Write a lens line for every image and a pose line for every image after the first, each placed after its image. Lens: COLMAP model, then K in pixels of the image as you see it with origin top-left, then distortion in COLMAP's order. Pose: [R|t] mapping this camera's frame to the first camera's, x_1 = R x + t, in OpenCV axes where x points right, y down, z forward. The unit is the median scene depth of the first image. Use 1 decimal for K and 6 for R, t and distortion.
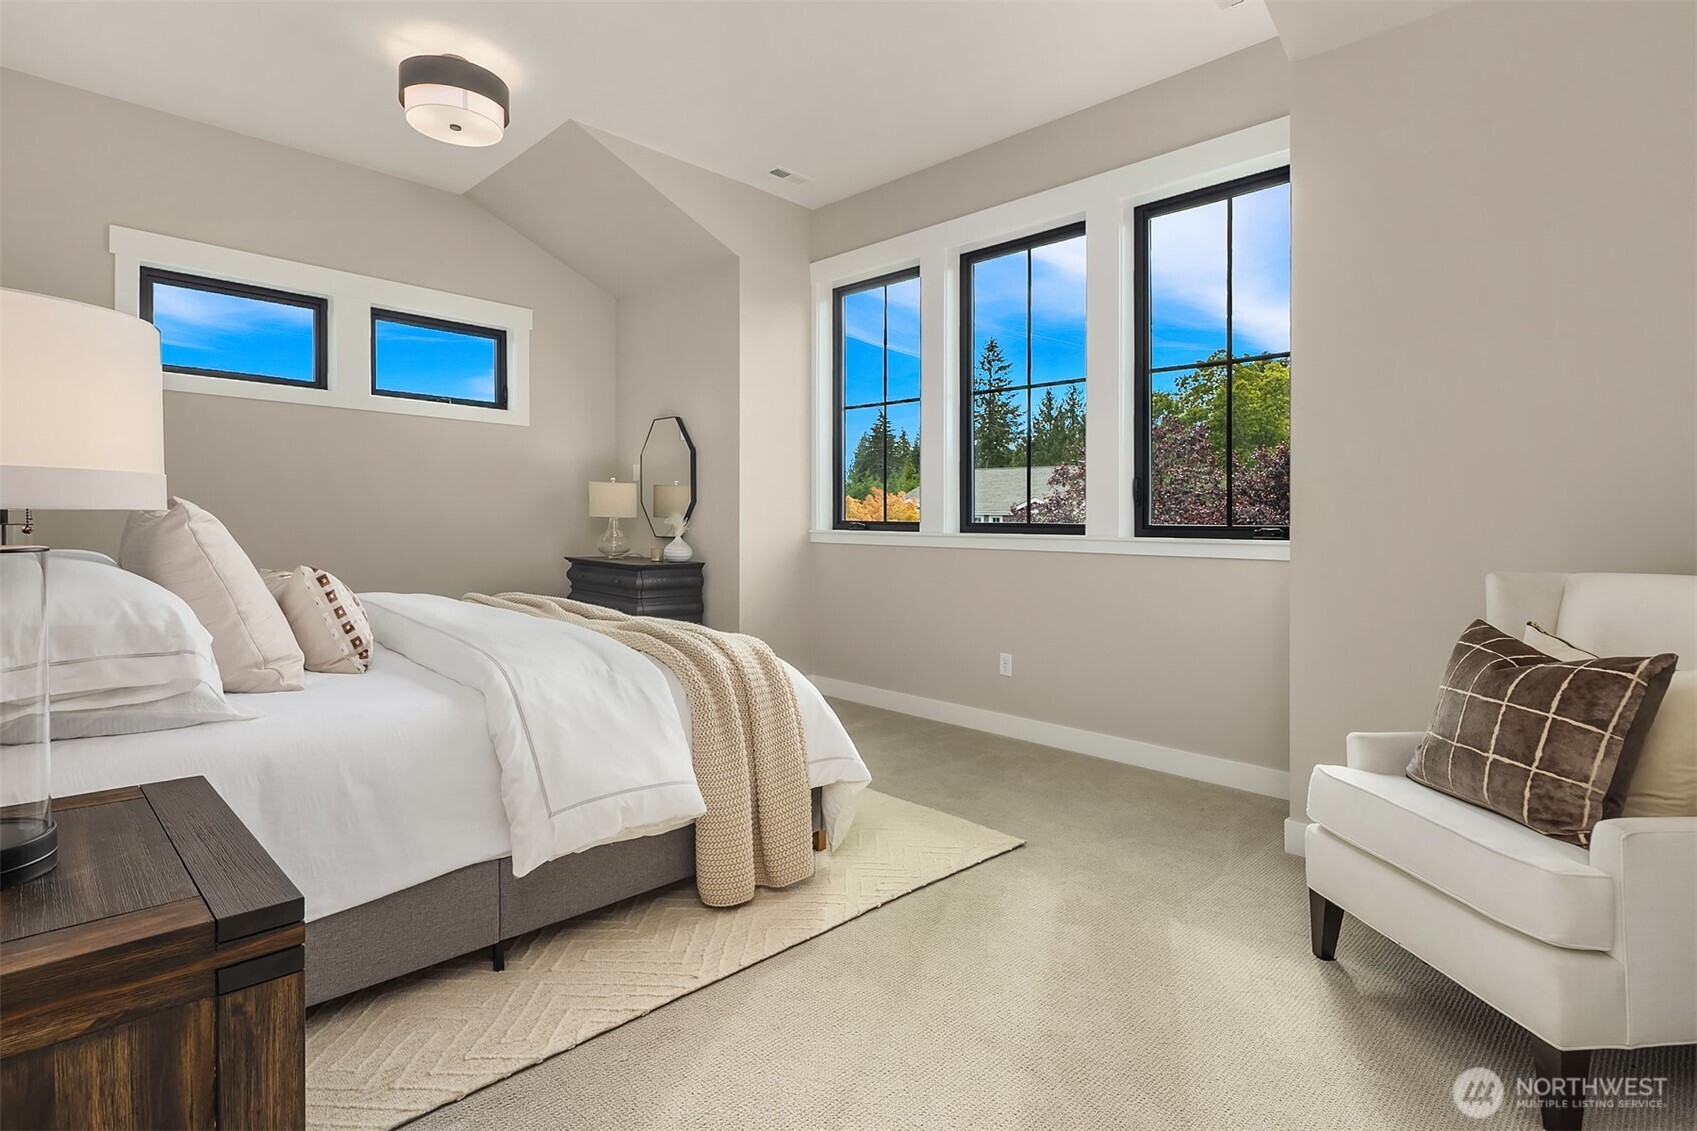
lens RADIAL K [[848.6, 0, 848.9], [0, 848.6, 534.4], [0, 0, 1]] dist [0.000100, -0.000048]
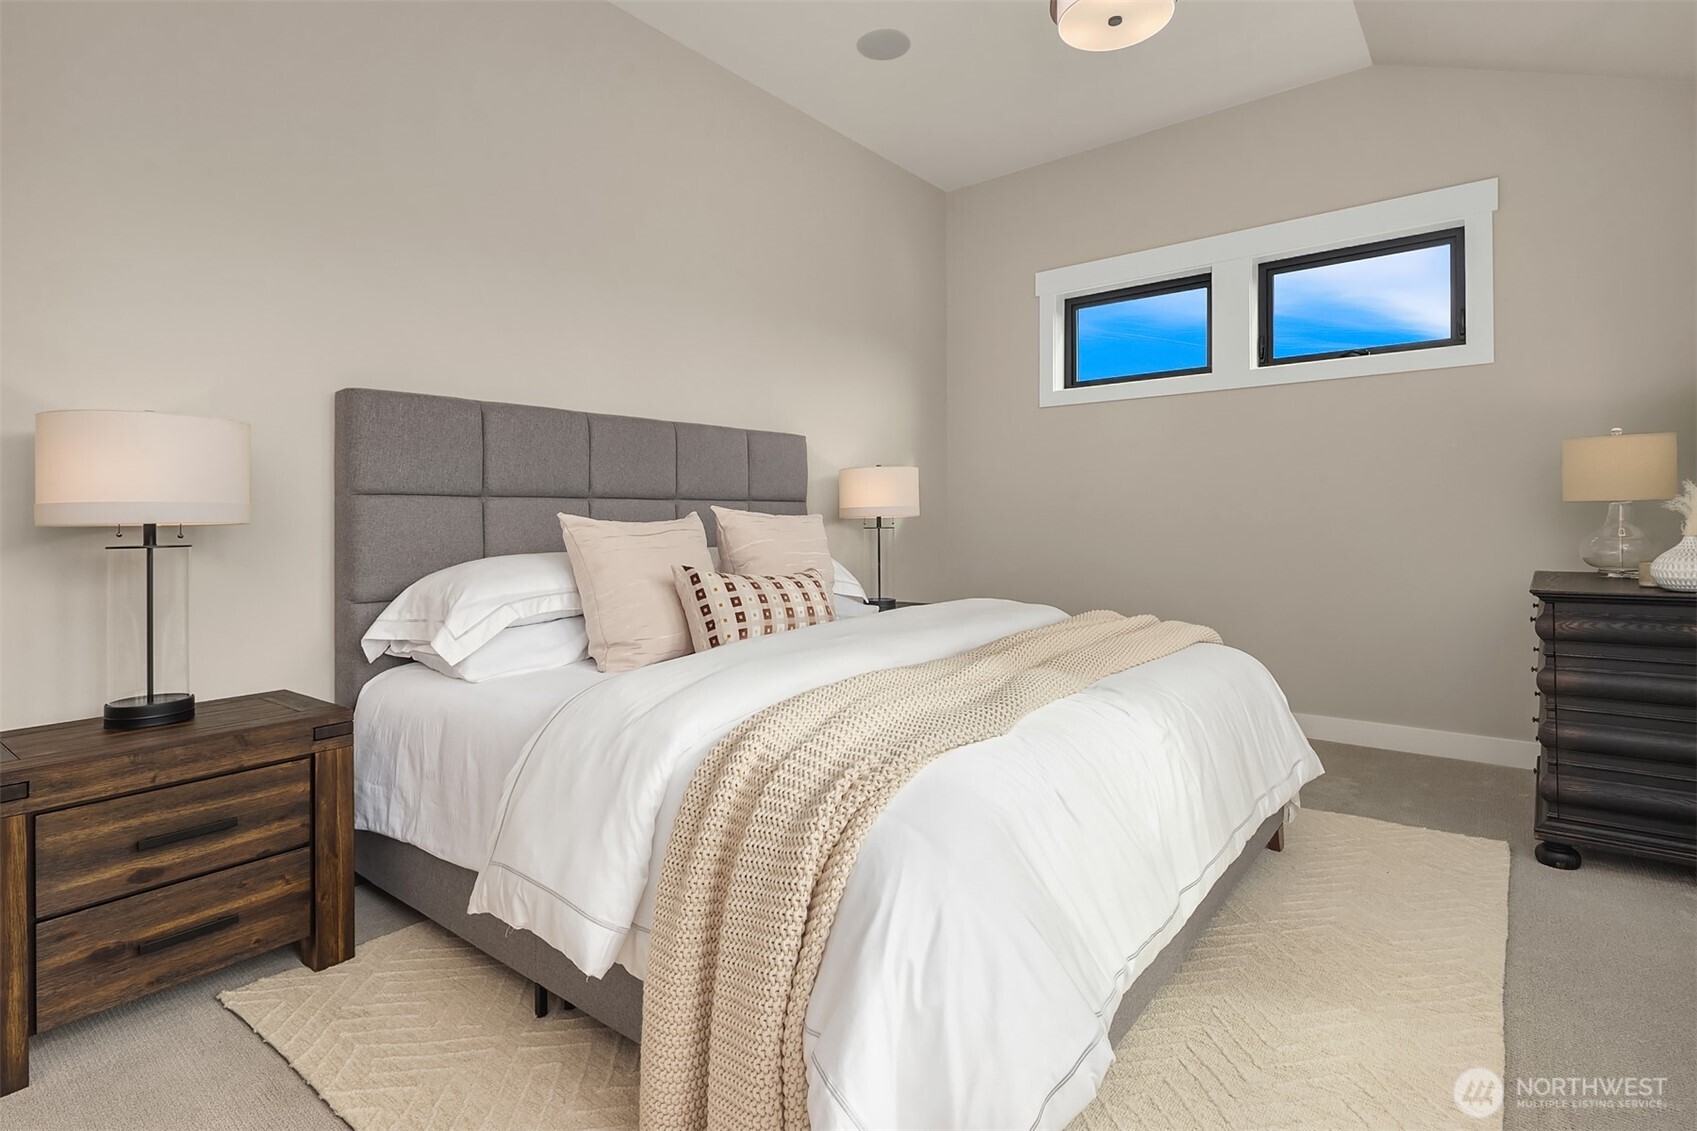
lens RADIAL K [[833.0, 0, 849.1], [0, 833.0, 530.6], [0, 0, 1]] dist [0.001224, 0.000107]
pose [[0.117051, 0.000249, -0.993126, 0.192520], [0.003799, 0.999993, 0.000698, -0.003280], [0.993119, -0.003854, 0.117049, 0.452300]]
